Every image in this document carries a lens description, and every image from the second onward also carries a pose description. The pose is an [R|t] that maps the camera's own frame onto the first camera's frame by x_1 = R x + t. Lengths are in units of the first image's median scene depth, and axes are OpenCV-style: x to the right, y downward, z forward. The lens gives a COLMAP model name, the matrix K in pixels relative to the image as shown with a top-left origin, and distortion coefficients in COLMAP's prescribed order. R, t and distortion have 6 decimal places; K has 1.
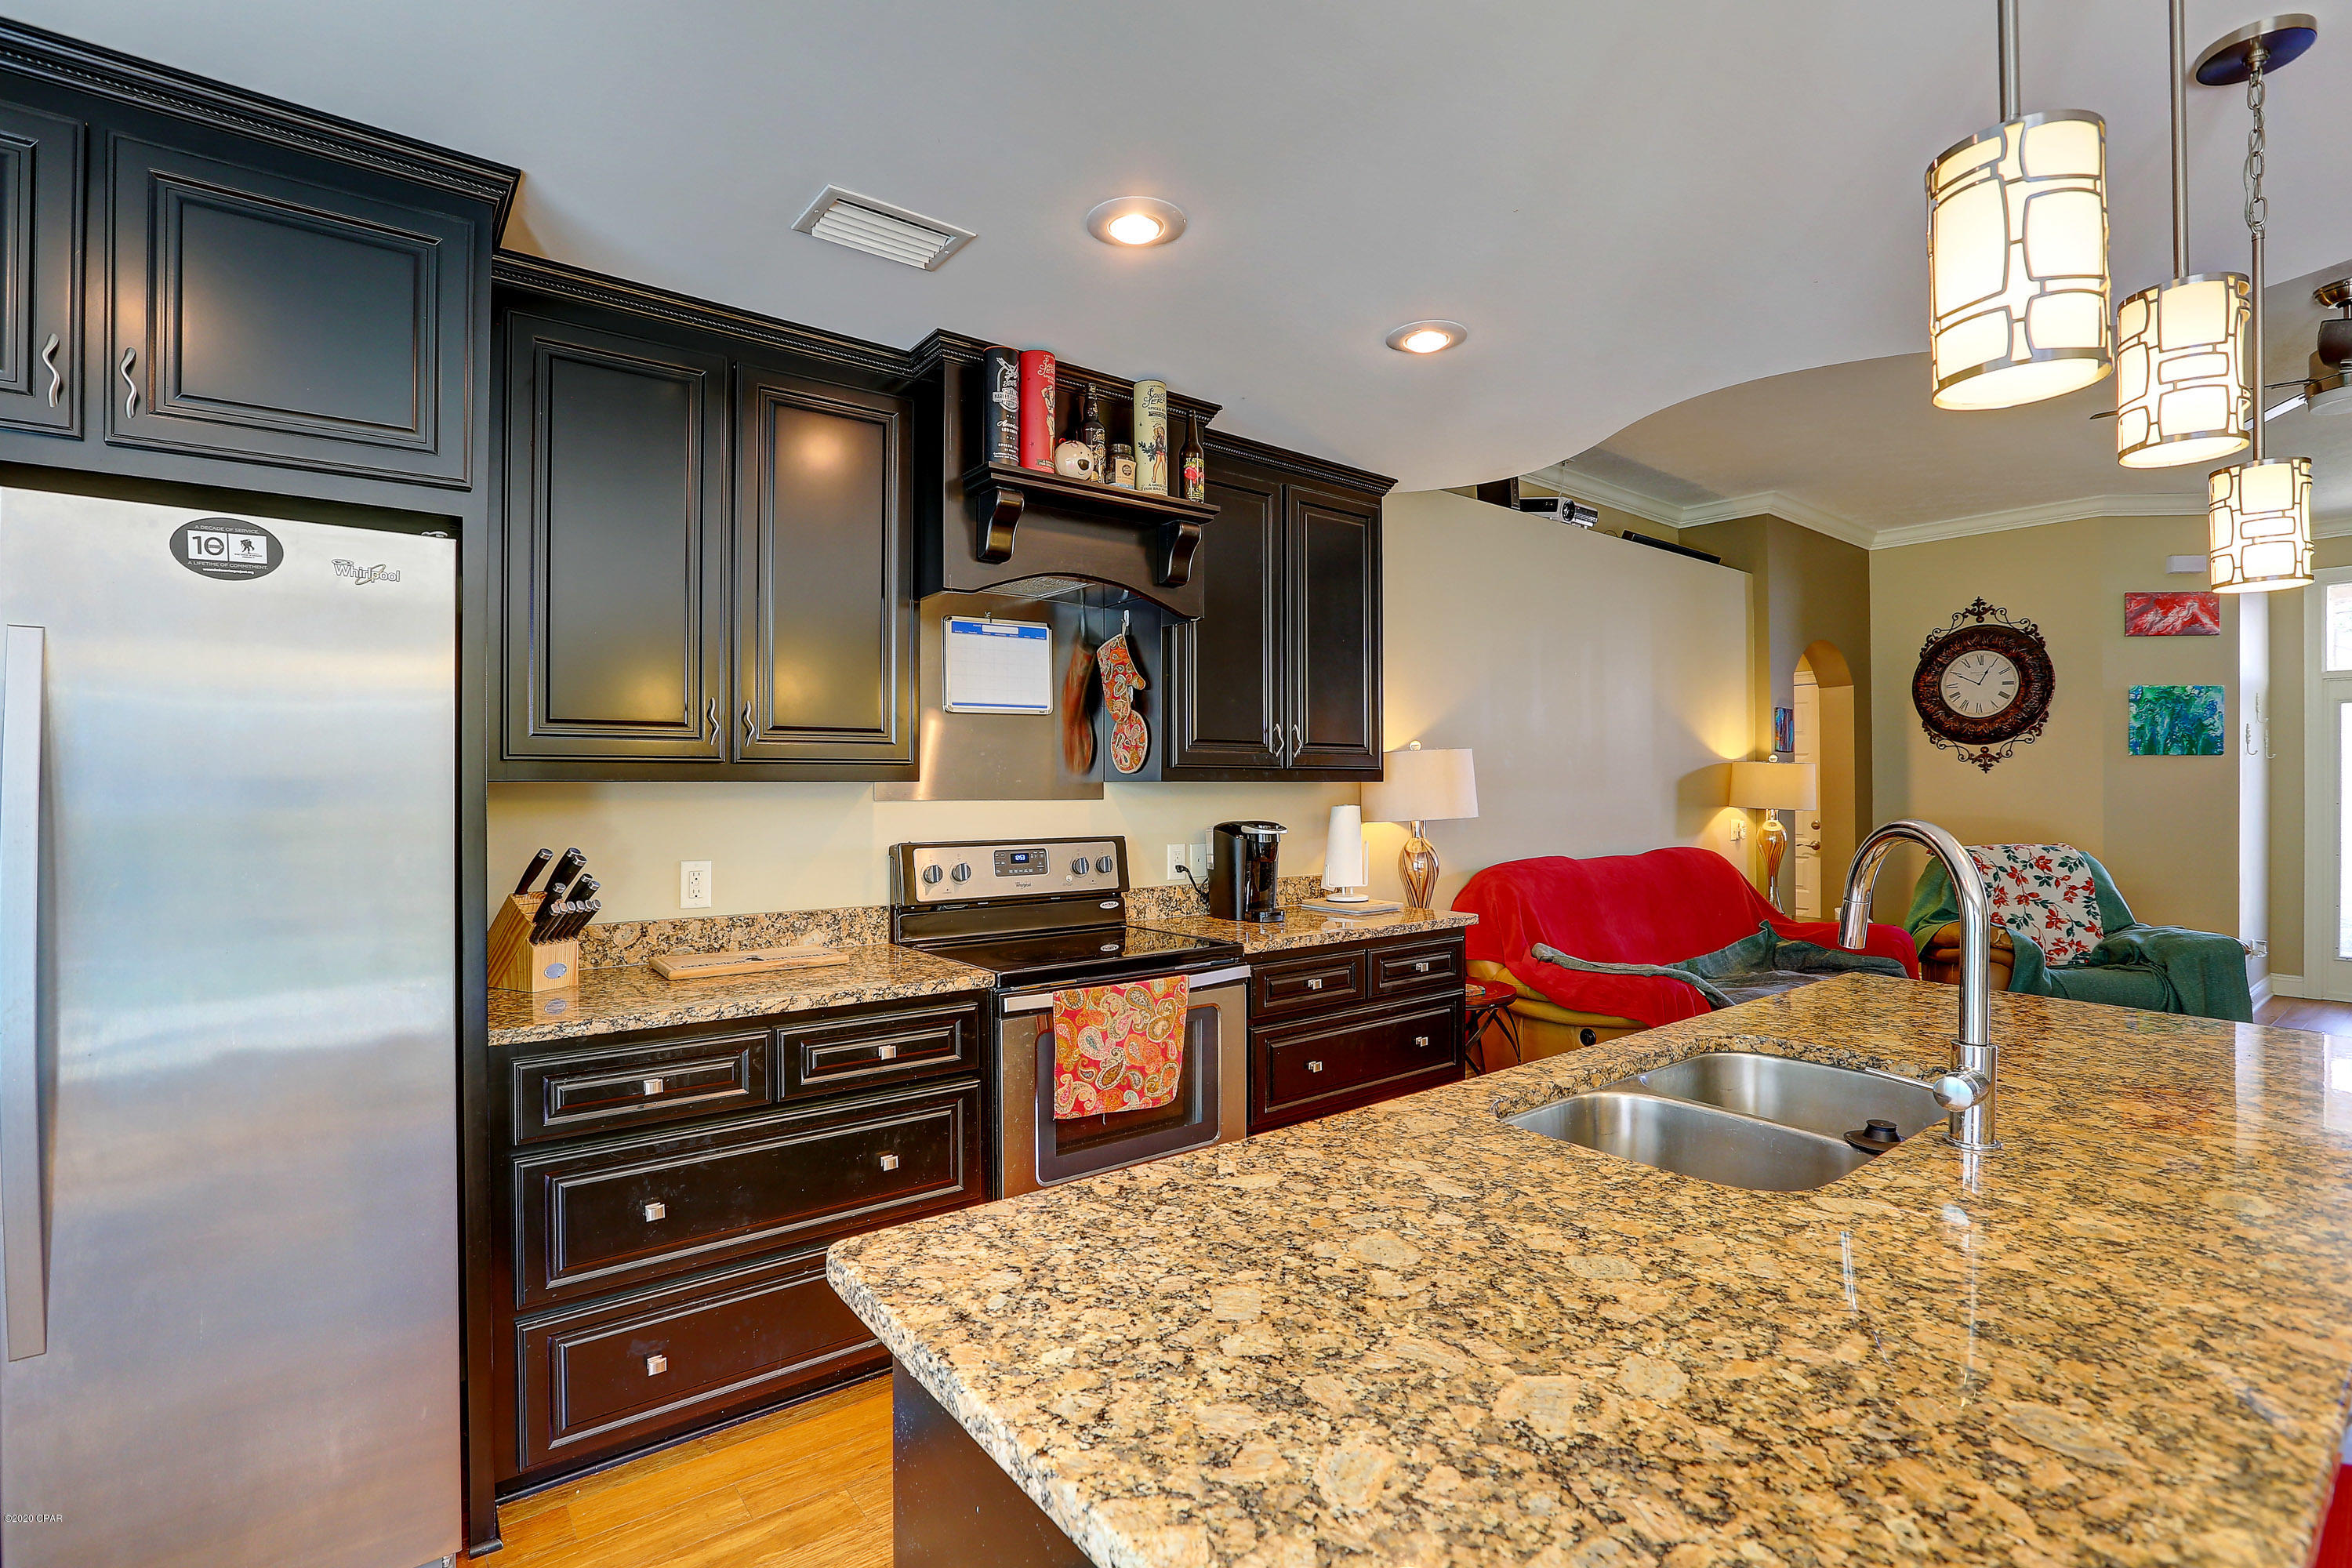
lens RADIAL K [[1074.3, 0, 1164.7], [0, 1074.3, 787.5], [0, 0, 1]] dist [-0.038404, 0.010365]
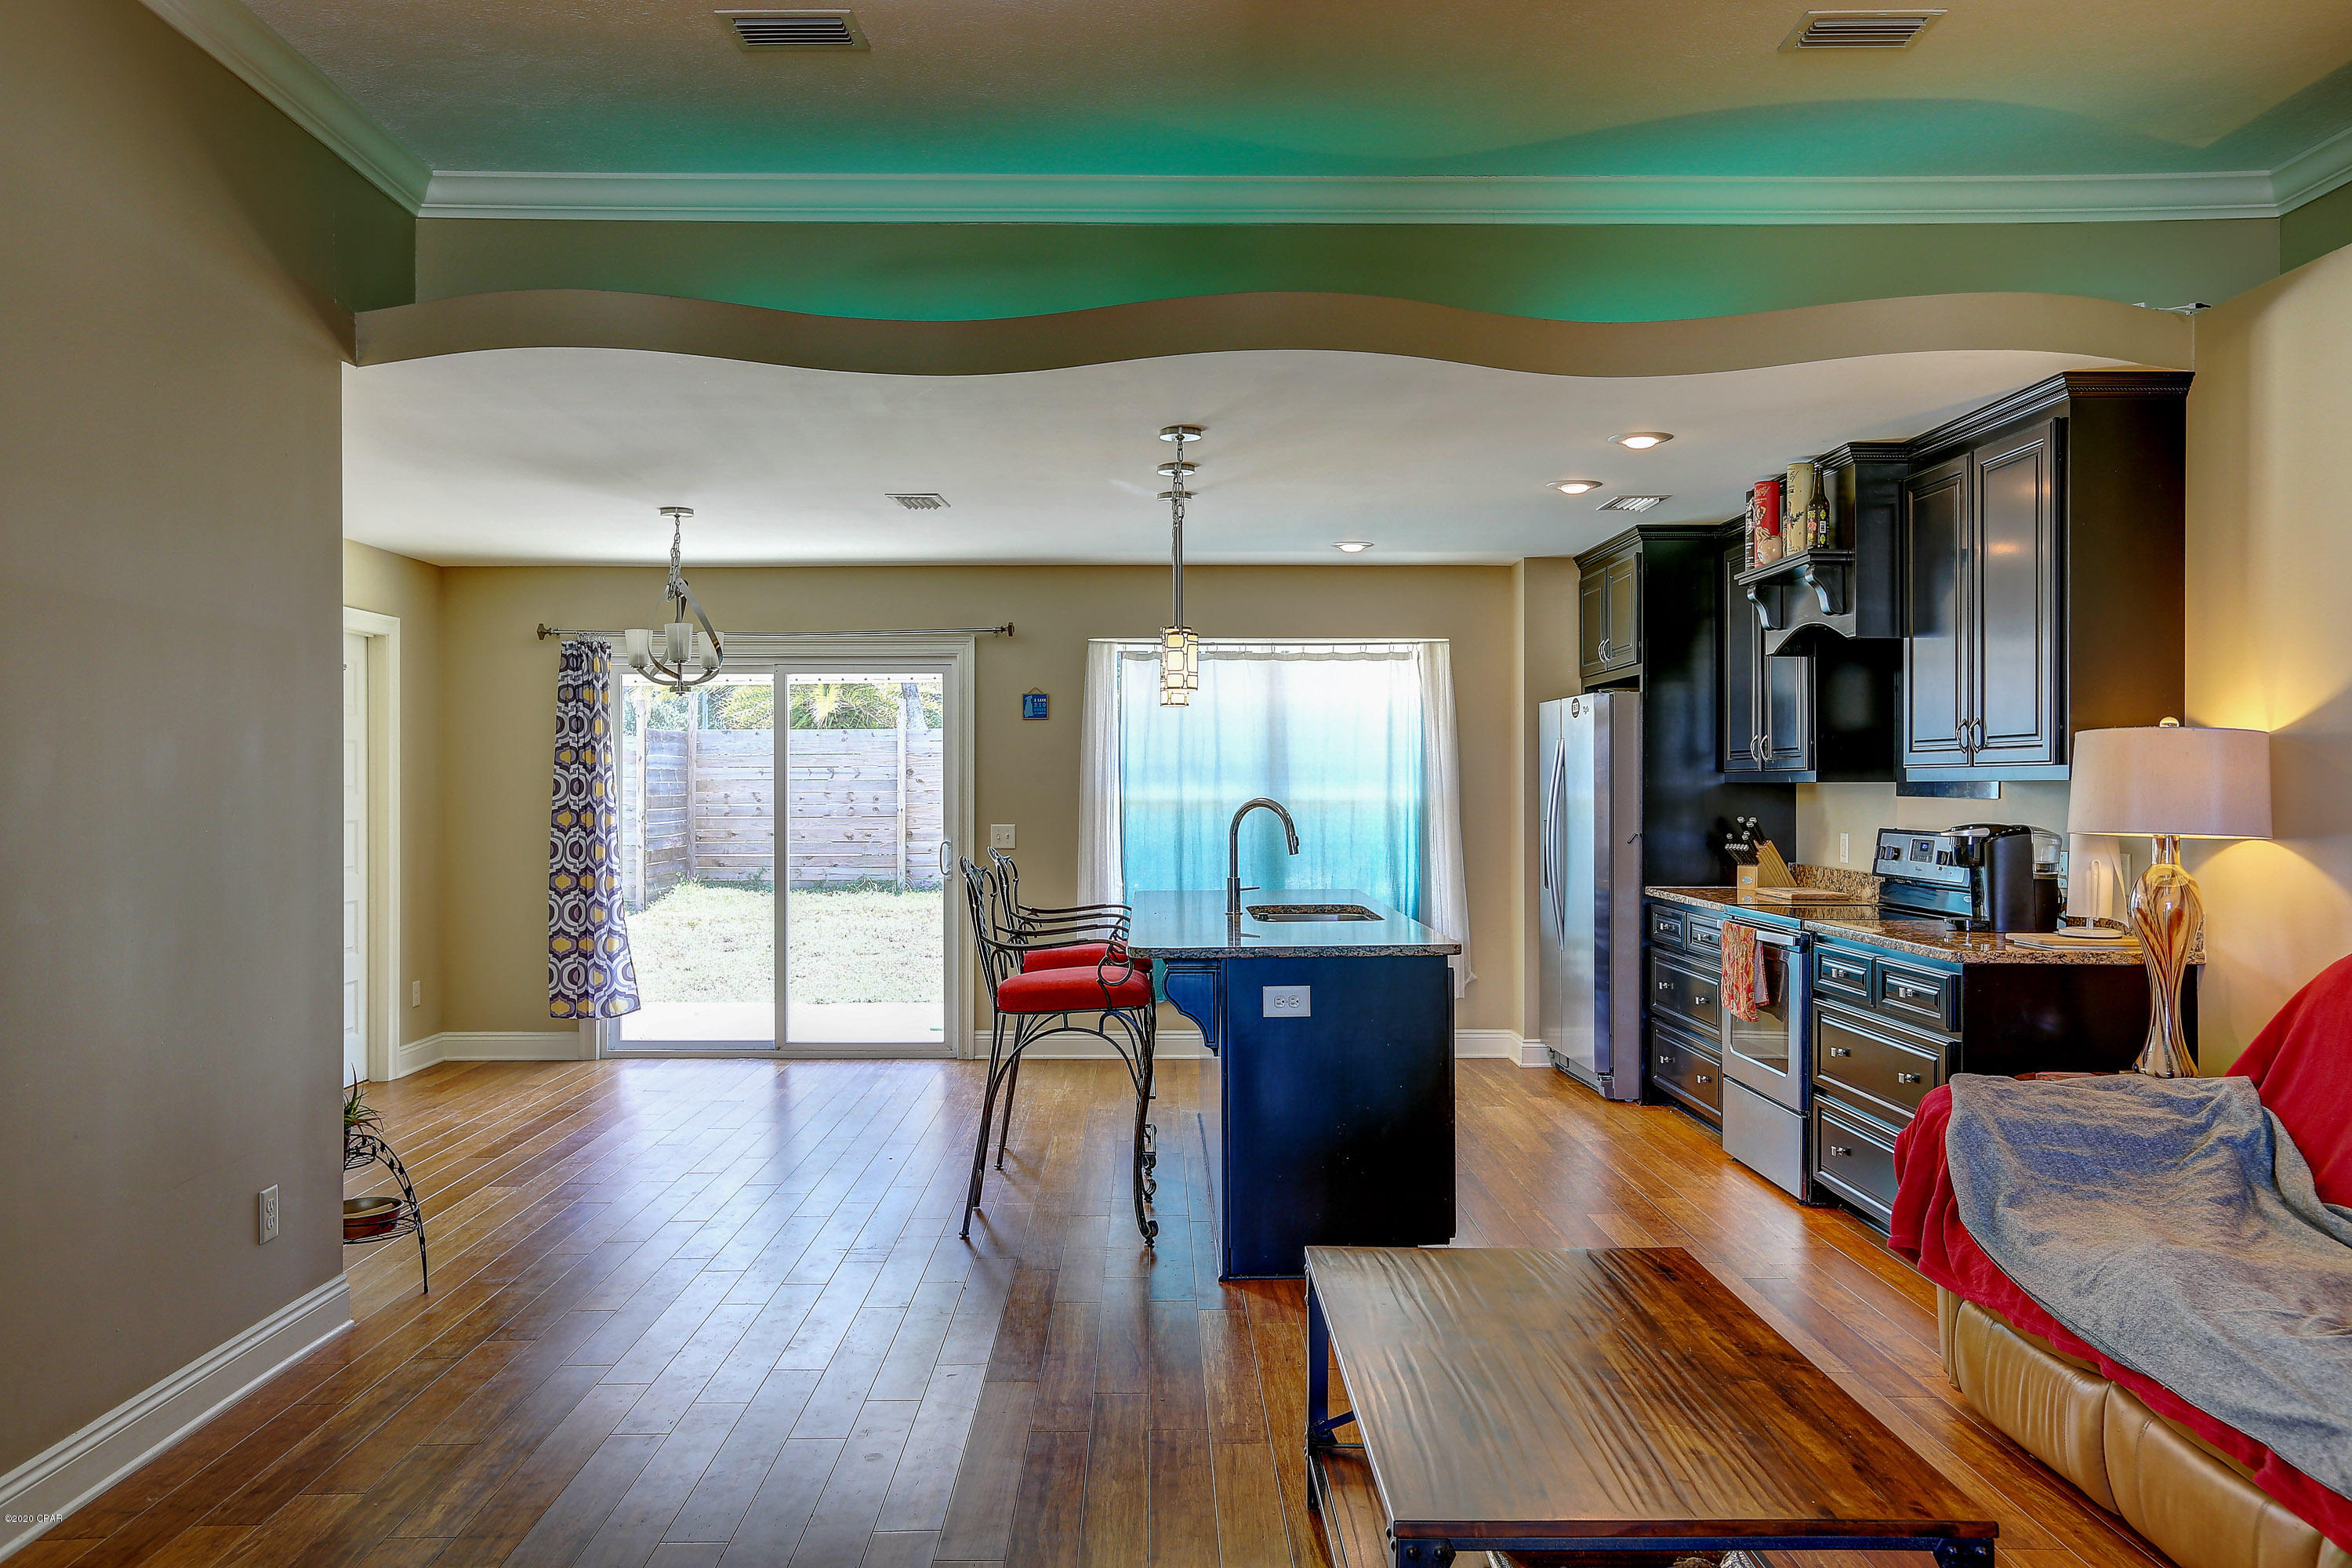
lens RADIAL K [[1808.1, 0, 1169.5], [0, 1808.1, 782.6], [0, 0, 1]] dist [0.000639, 0.000904]
pose [[-0.586163, 0.000013, -0.810193, 1.123162], [-0.000291, 1.000000, 0.000226, -0.002387], [0.810193, 0.000369, -0.586163, 0.859765]]
